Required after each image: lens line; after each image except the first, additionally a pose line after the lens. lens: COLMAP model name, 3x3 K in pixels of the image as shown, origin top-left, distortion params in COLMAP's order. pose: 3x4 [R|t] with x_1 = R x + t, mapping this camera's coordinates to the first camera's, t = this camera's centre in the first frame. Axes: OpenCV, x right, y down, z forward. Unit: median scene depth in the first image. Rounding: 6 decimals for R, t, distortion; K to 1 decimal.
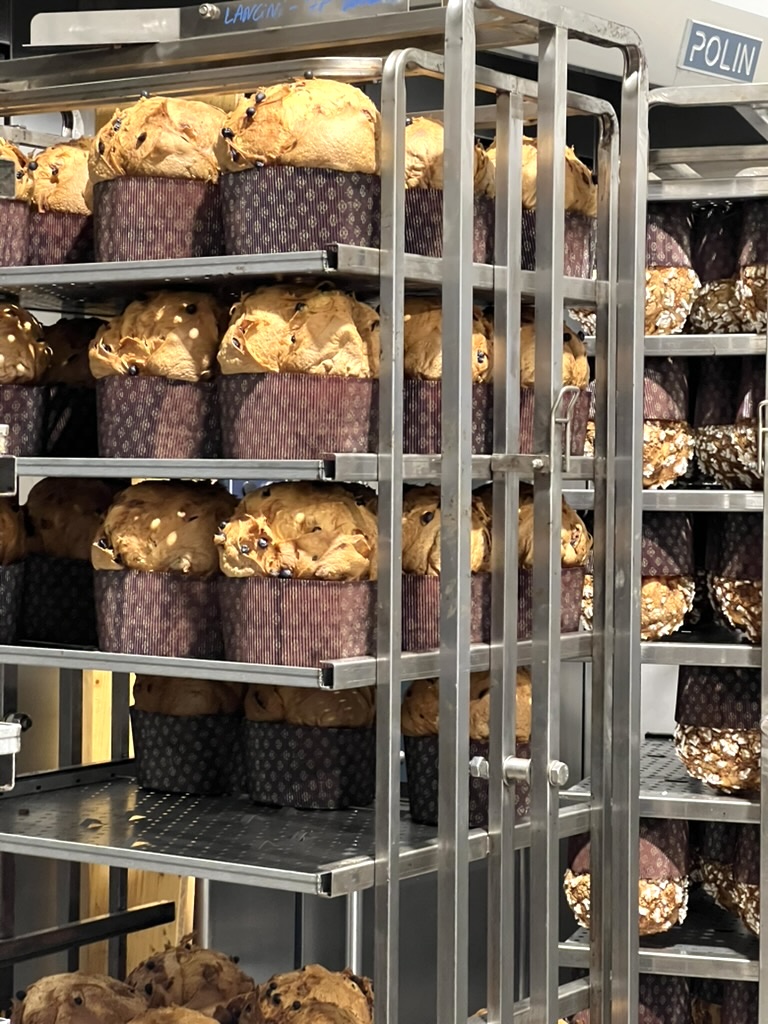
lens RADIAL K [[2449.2, 0, 384.2], [0, 2449.2, 511.8], [0, 0, 1]] dist [0.062403, 0.000000]
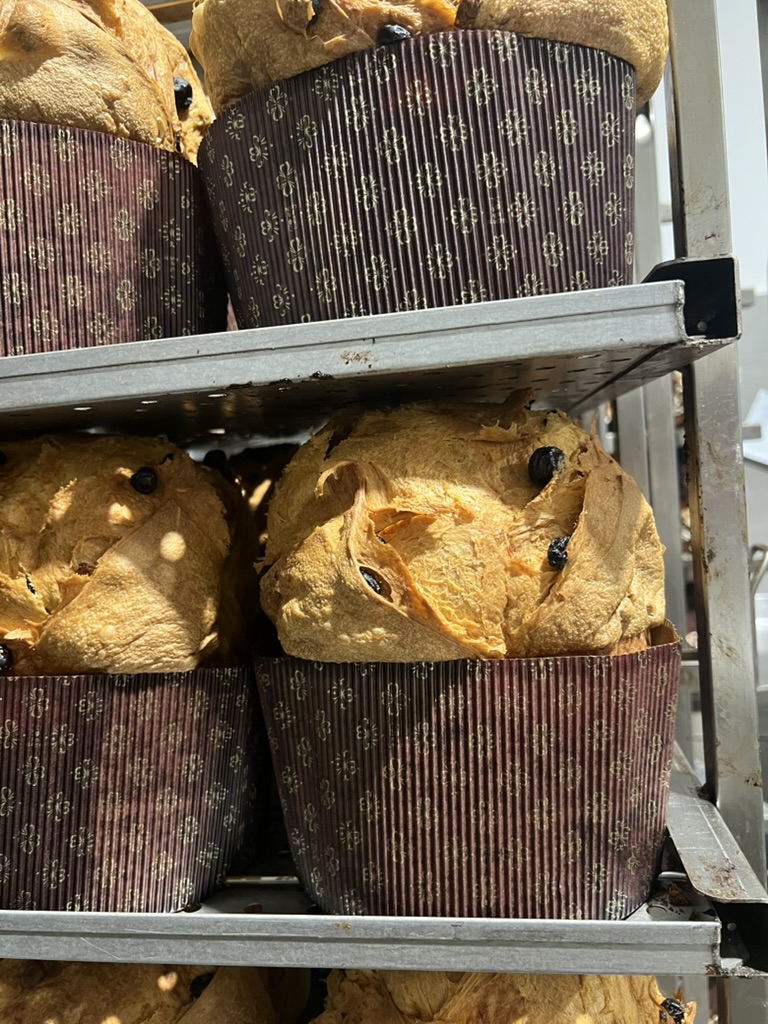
lens RADIAL K [[812.6, 0, 383.4], [0, 812.6, 513.2], [0, 0, 1]] dist [-0.001513, -0.021660]
pose [[0.895590, -0.103940, 0.432568, -0.102088], [0.094841, 0.994579, 0.042625, -0.080200], [-0.434654, 0.002850, 0.900593, 0.873594]]
